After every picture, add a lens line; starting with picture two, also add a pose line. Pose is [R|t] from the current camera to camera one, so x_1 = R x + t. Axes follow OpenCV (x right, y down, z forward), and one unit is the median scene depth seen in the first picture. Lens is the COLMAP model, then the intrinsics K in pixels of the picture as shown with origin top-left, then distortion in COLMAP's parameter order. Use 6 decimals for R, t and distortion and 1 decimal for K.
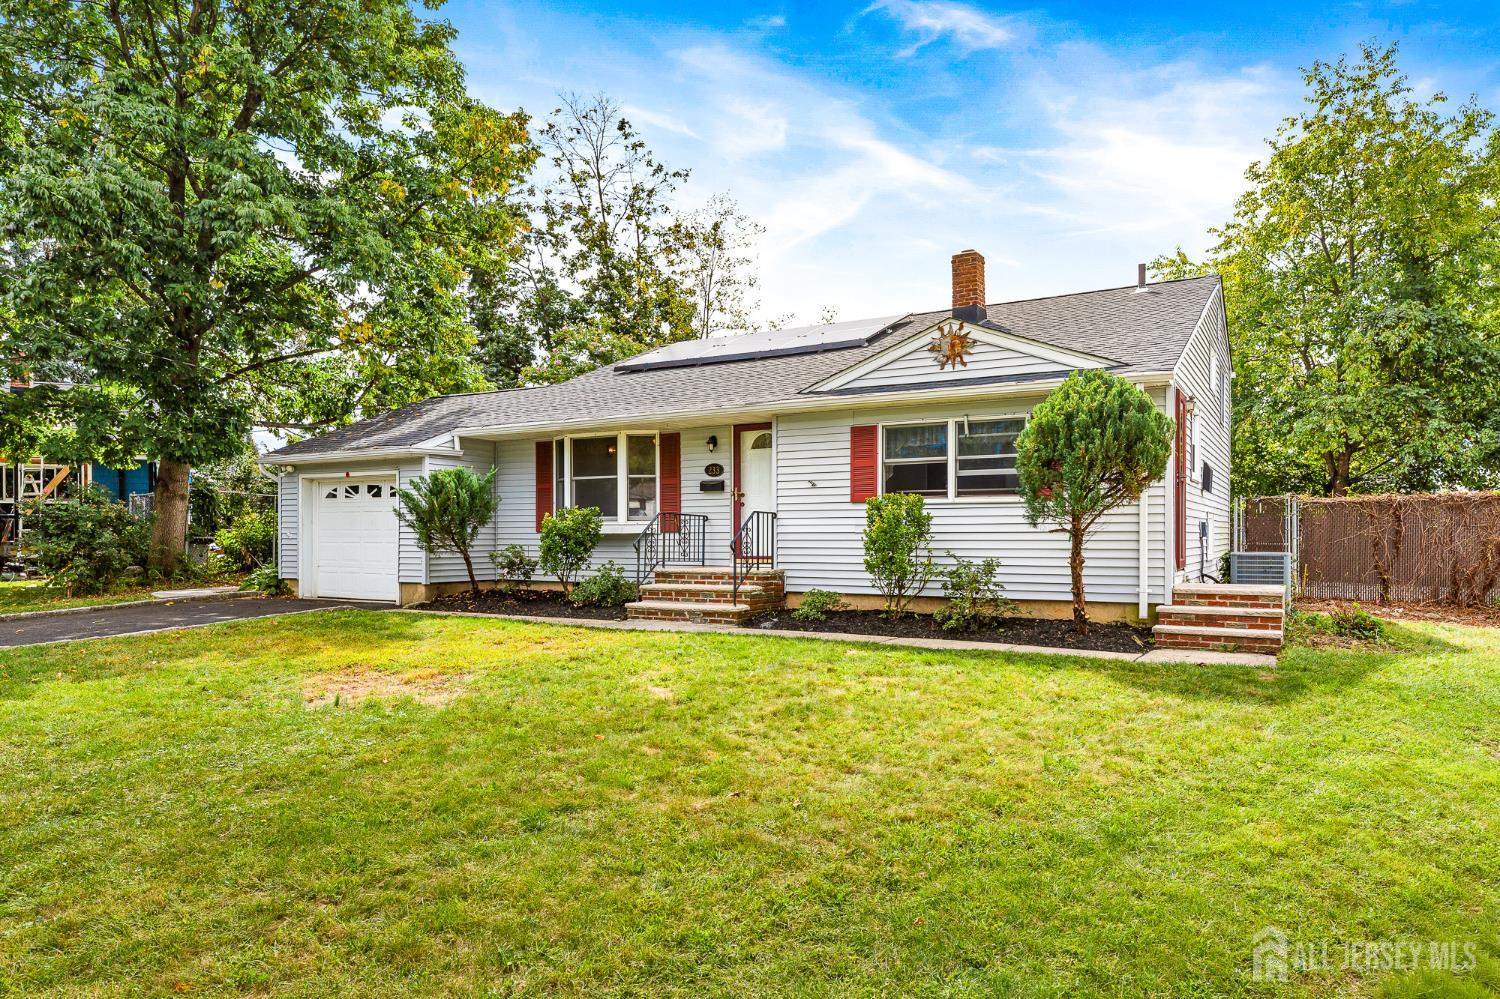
lens RADIAL K [[956.9, 0, 744.1], [0, 956.9, 549.9], [0, 0, 1]] dist [0.007870, 0.001480]
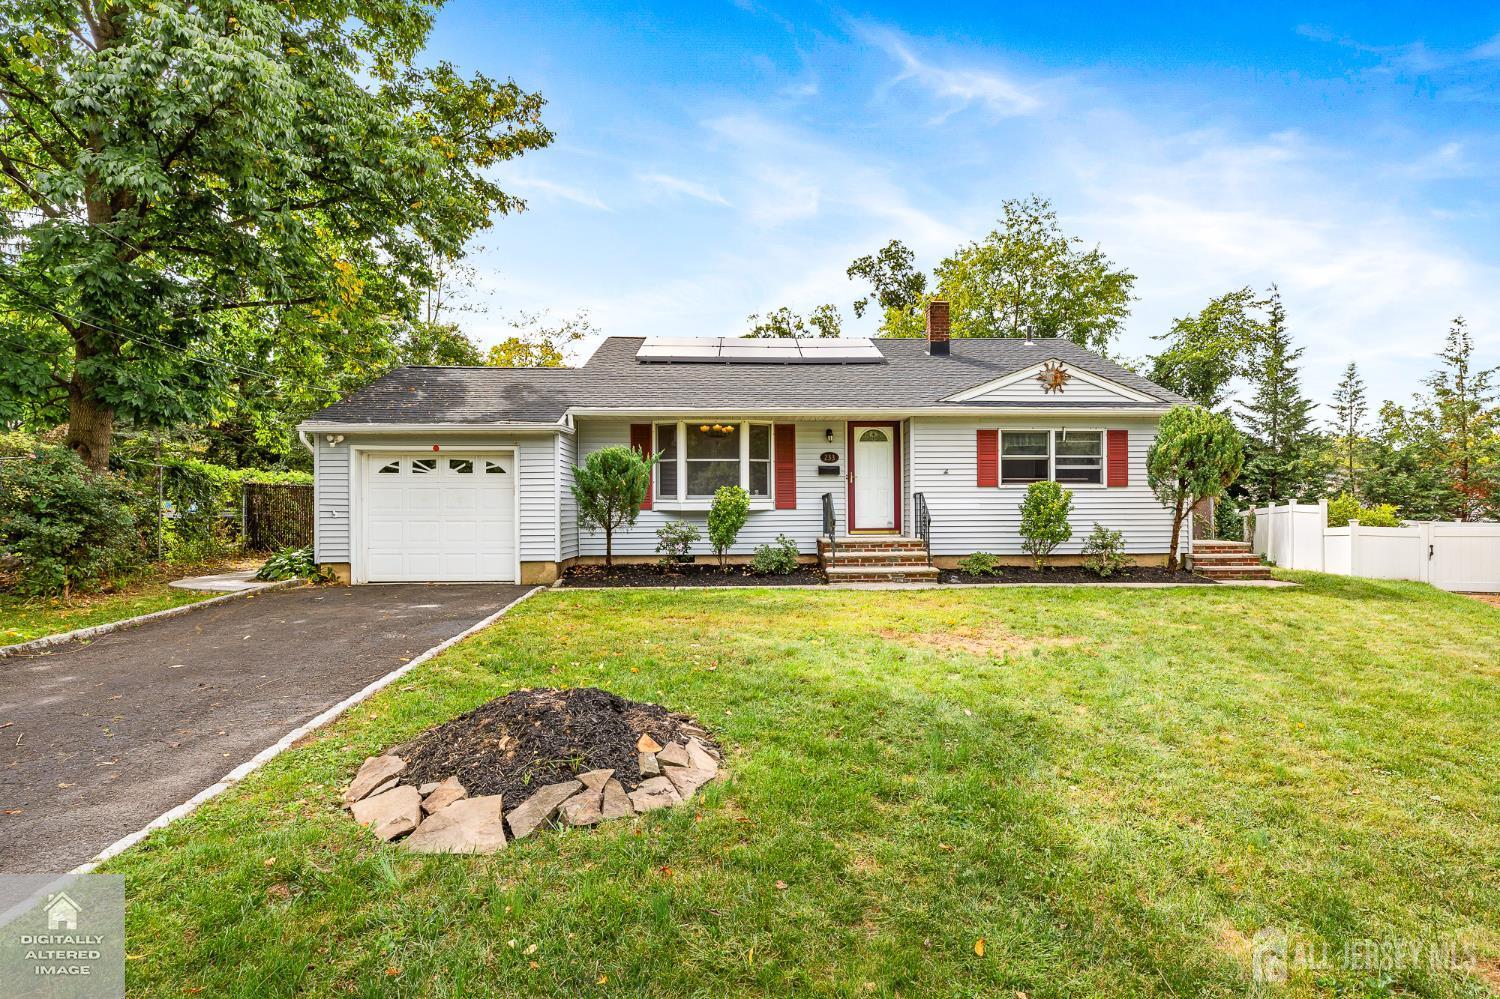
lens RADIAL K [[843.7, 0, 781.5], [0, 843.7, 508.3], [0, 0, 1]] dist [0.001633, 0.000132]
pose [[0.830395, -0.003451, 0.557164, -0.758421], [0.012109, 0.999856, -0.011854, -0.008486], [-0.557043, 0.016590, 0.830318, 0.173791]]
